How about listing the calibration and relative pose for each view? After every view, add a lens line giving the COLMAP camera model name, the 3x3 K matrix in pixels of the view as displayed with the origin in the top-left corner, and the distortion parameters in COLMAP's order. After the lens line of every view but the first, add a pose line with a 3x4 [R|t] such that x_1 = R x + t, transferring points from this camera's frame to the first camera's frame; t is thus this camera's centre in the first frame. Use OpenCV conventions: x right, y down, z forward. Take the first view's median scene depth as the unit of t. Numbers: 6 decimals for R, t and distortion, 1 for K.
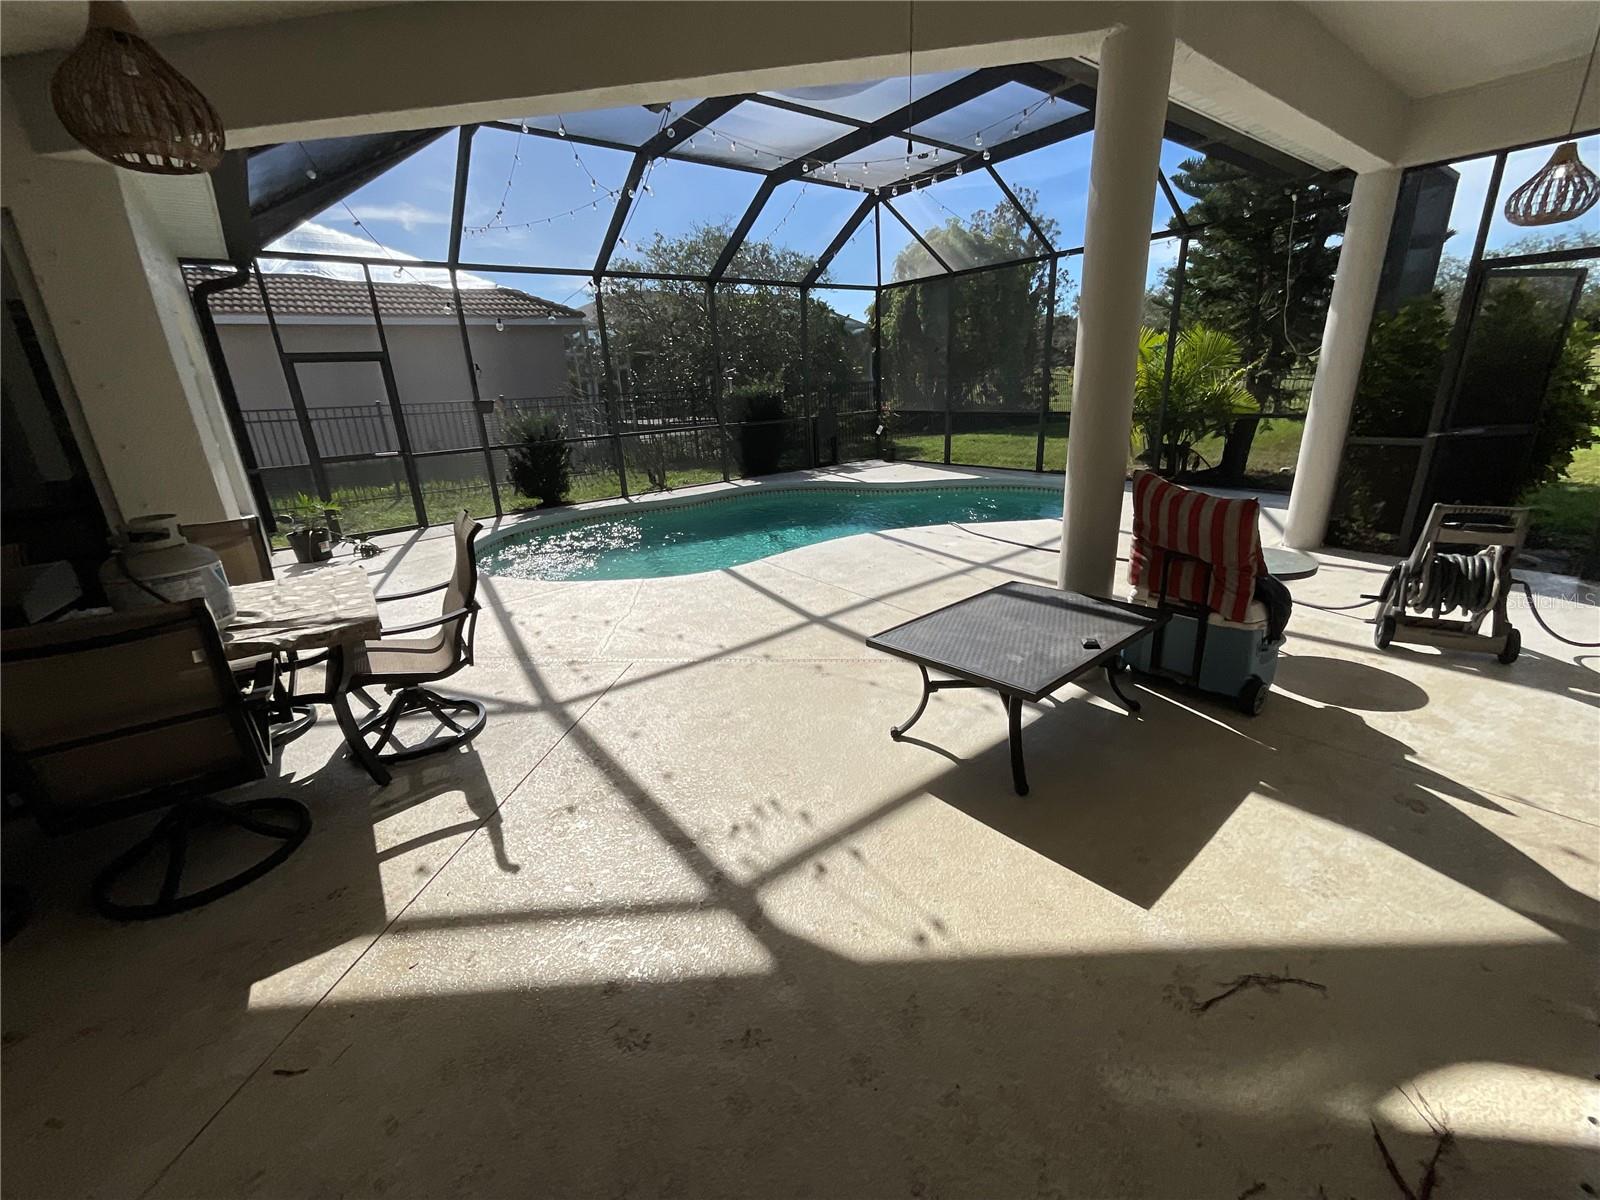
lens RADIAL K [[645.7, 0, 800.0], [0, 645.7, 600.0], [0, 0, 1]] dist [0.002479, -0.004000]
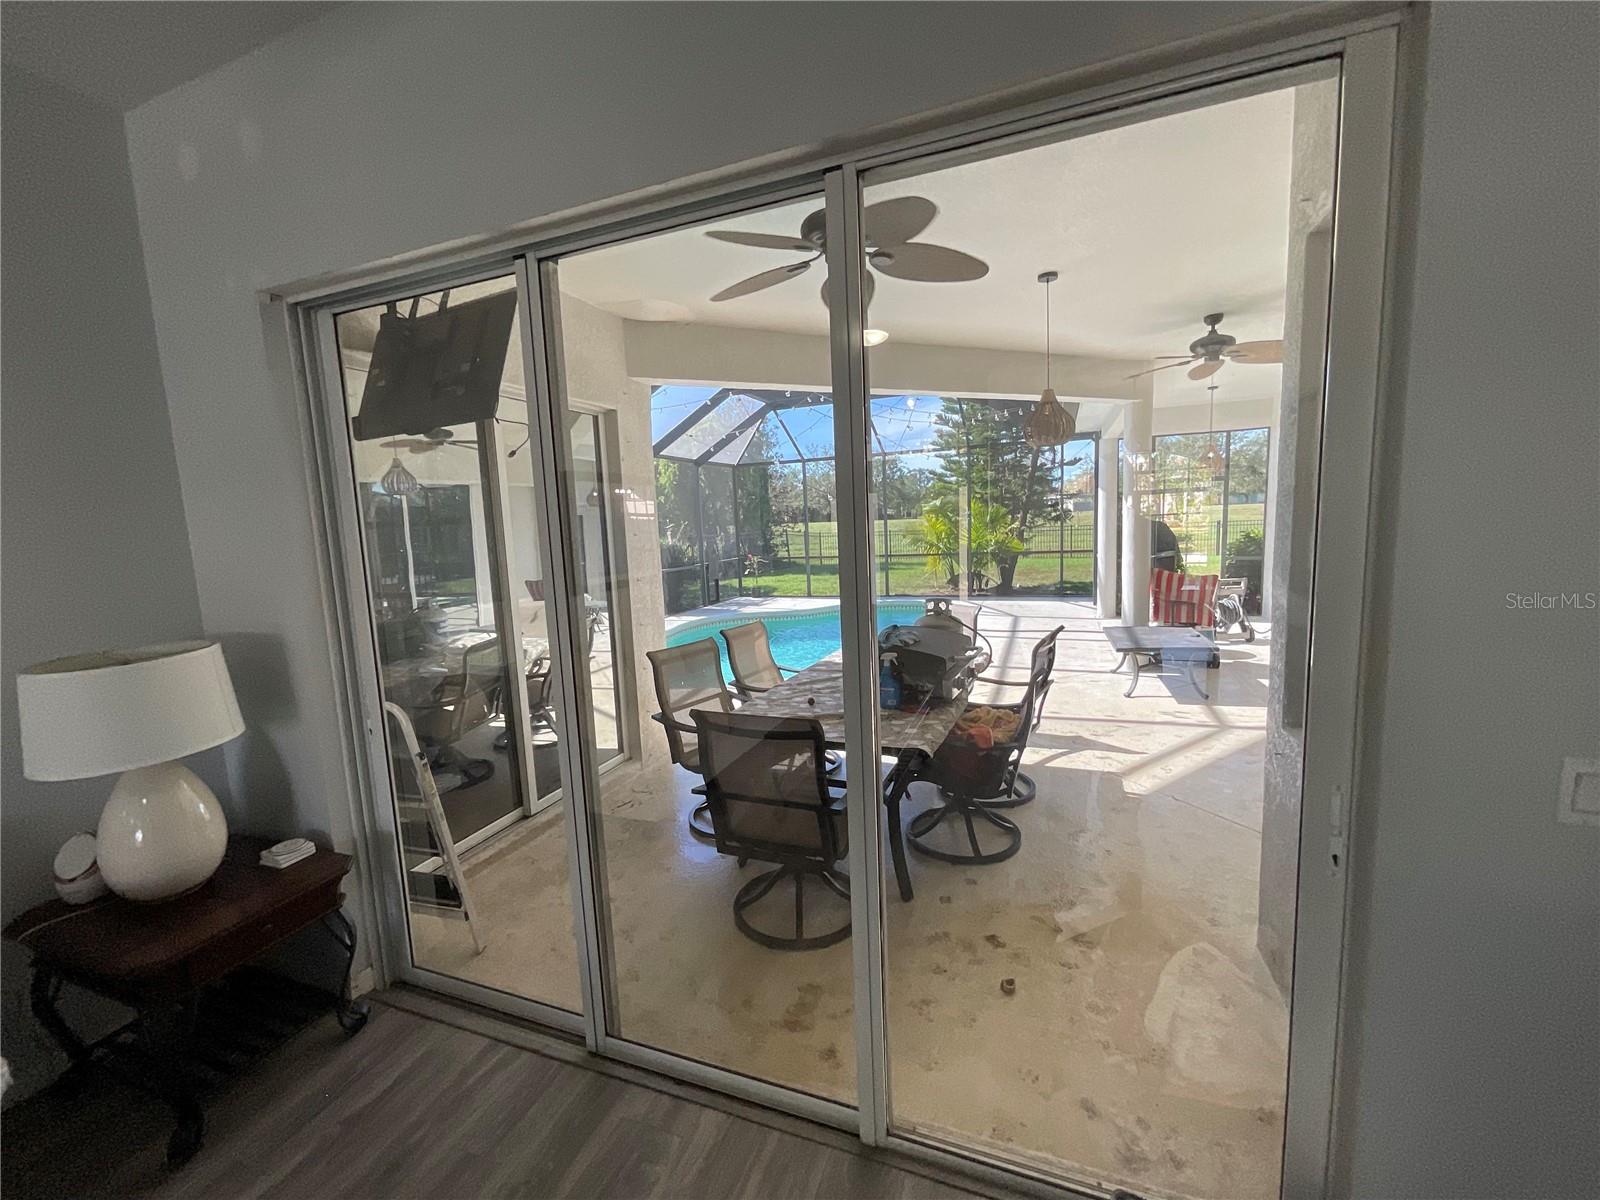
lens RADIAL K [[655.7, 0, 770.5], [0, 655.7, 601.2], [0, 0, 1]] dist [0.000172, -0.000136]
pose [[0.867667, -0.056228, 0.493956, -1.161823], [0.168523, 0.968022, -0.185832, 0.072375], [-0.467711, 0.244483, 0.849397, -0.179633]]
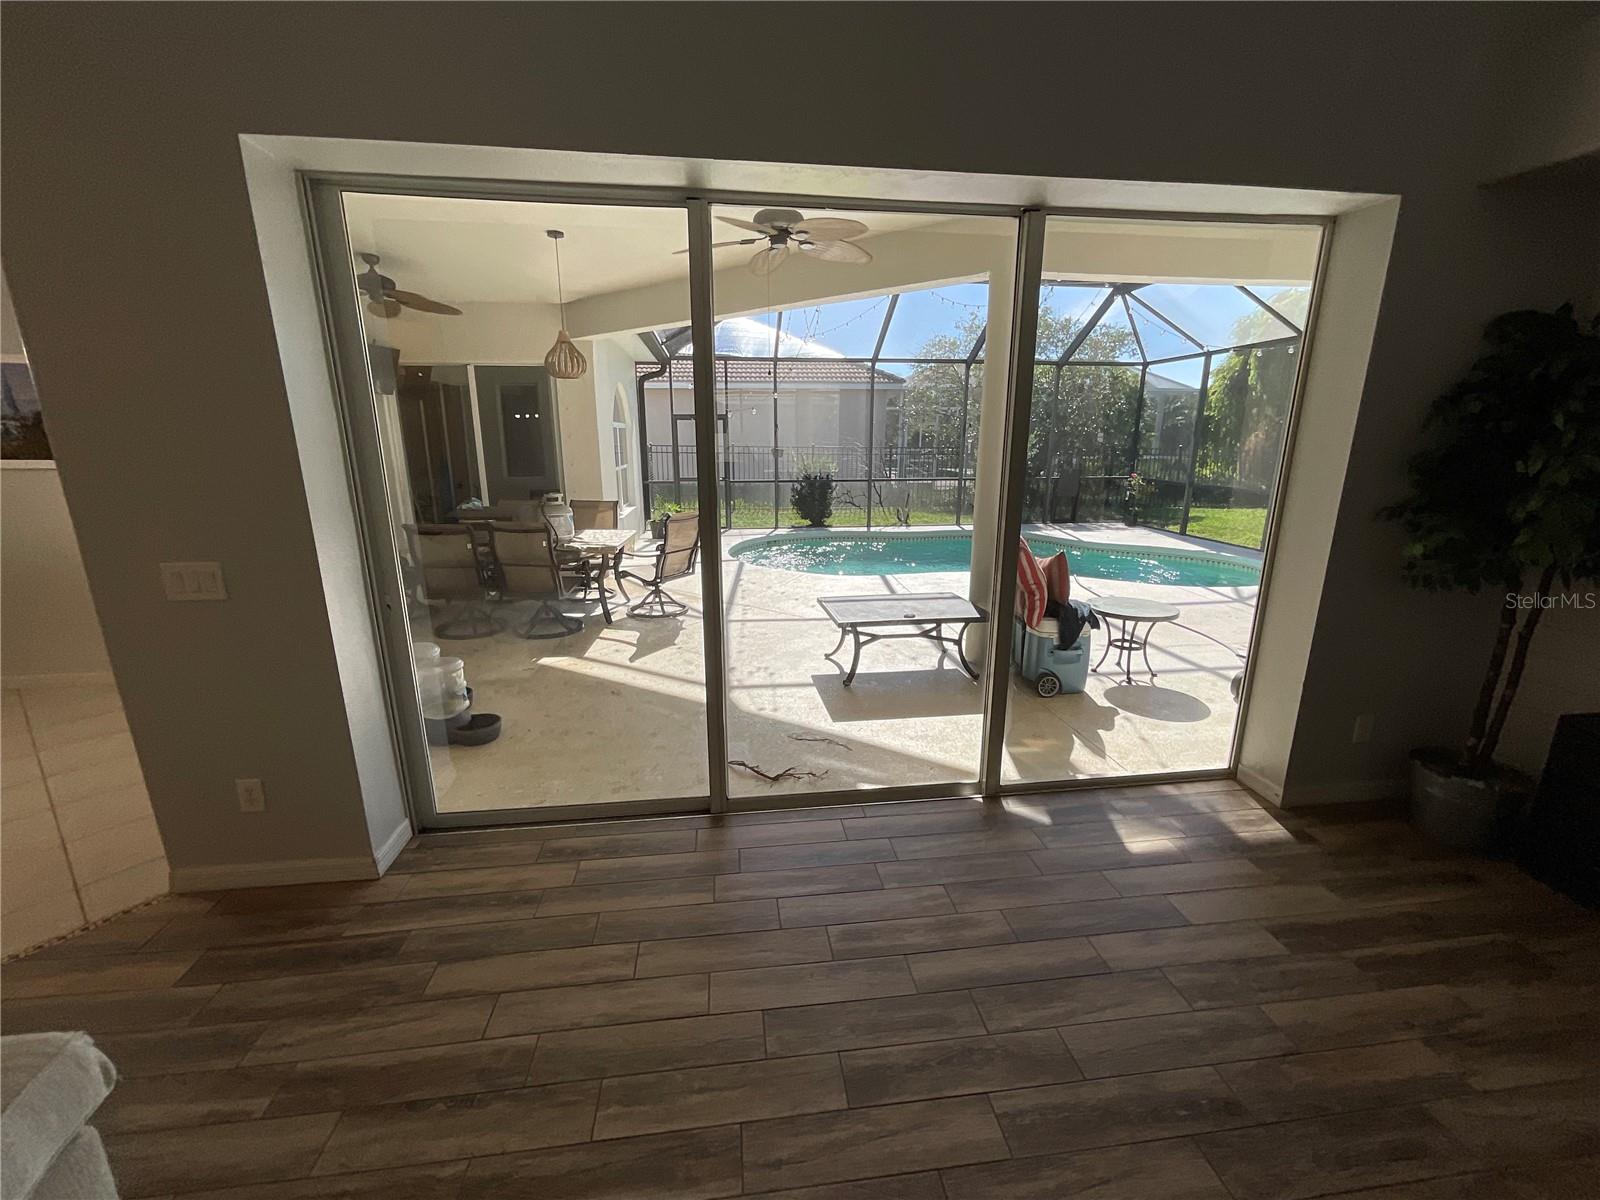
lens RADIAL K [[653.1, 0, 800.0], [0, 653.1, 600.0], [0, 0, 1]] dist [0.000674, -0.000819]
pose [[0.850104, 0.174894, -0.496725, 0.591685], [-0.207928, 0.978077, -0.011476, 0.058497], [0.483828, 0.113039, 0.867832, -0.374723]]
